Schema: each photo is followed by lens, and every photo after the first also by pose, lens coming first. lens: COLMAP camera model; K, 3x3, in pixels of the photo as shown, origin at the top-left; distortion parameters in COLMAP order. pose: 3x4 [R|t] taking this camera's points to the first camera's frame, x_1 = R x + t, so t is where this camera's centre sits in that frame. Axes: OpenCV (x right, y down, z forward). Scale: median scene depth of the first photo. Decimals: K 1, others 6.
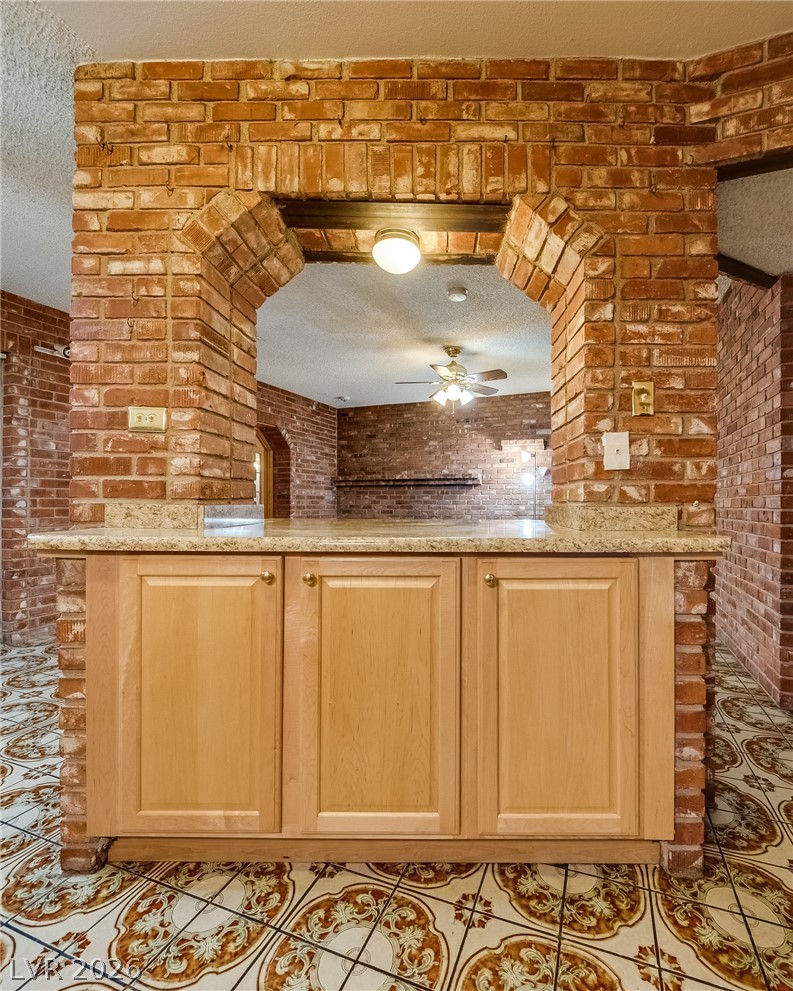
lens RADIAL K [[484.3, 0, 398.8], [0, 484.3, 501.2], [0, 0, 1]] dist [0.002215, 0.000451]
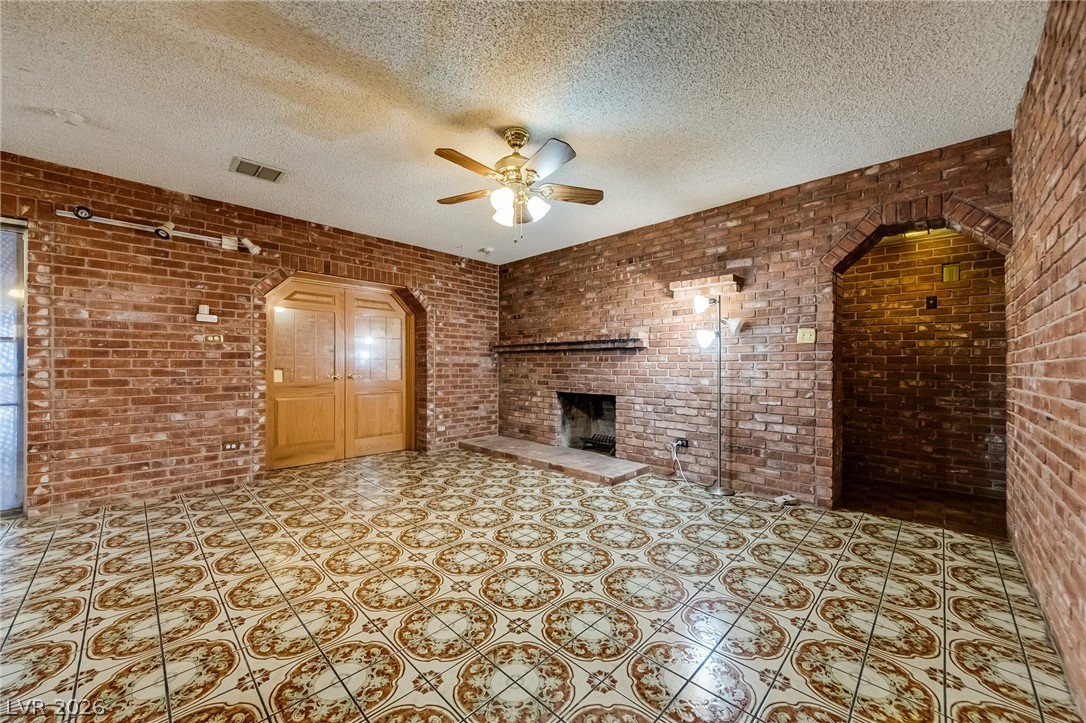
lens RADIAL K [[405.5, 0, 521.5], [0, 405.5, 365.8], [0, 0, 1]] dist [0.000012, -0.000129]
pose [[0.912737, 0.002155, -0.408542, 0.245796], [-0.001278, 0.999996, 0.002419, -0.009062], [0.408545, -0.001686, 0.912736, 0.379875]]
